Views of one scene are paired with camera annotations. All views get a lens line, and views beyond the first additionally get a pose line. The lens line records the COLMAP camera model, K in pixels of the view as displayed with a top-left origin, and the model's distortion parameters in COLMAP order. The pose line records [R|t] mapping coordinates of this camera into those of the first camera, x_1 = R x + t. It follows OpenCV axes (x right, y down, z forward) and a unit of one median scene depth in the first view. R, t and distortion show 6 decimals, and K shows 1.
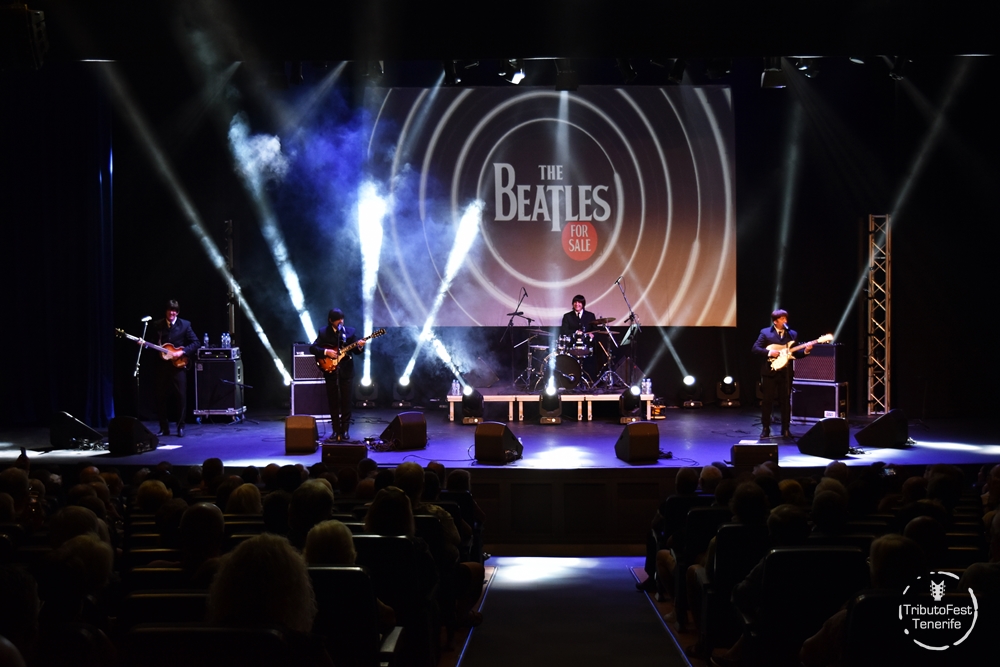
lens RADIAL K [[1403.2, 0, 500.0], [0, 1403.2, 333.5], [0, 0, 1]] dist [0.265774, 0.011053]
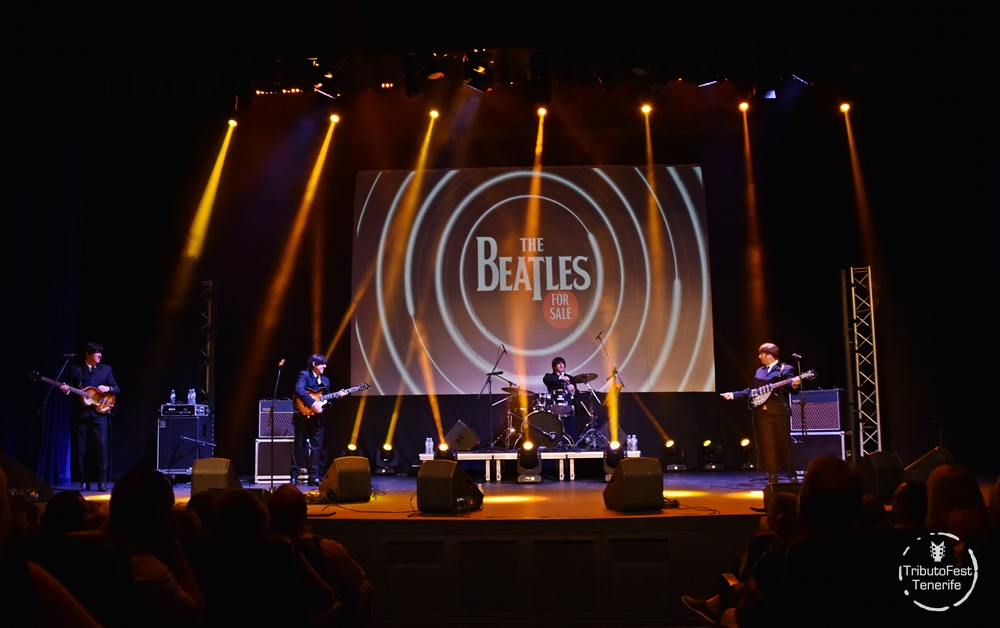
lens RADIAL K [[957.7, 0, 500.0], [0, 957.7, 314.0], [0, 0, 1]] dist [-0.007819, 0.001488]
pose [[0.999881, -0.005258, -0.014535, 0.022982], [0.002839, 0.986839, -0.161680, 0.049513], [0.015194, 0.161619, 0.986736, 0.317381]]
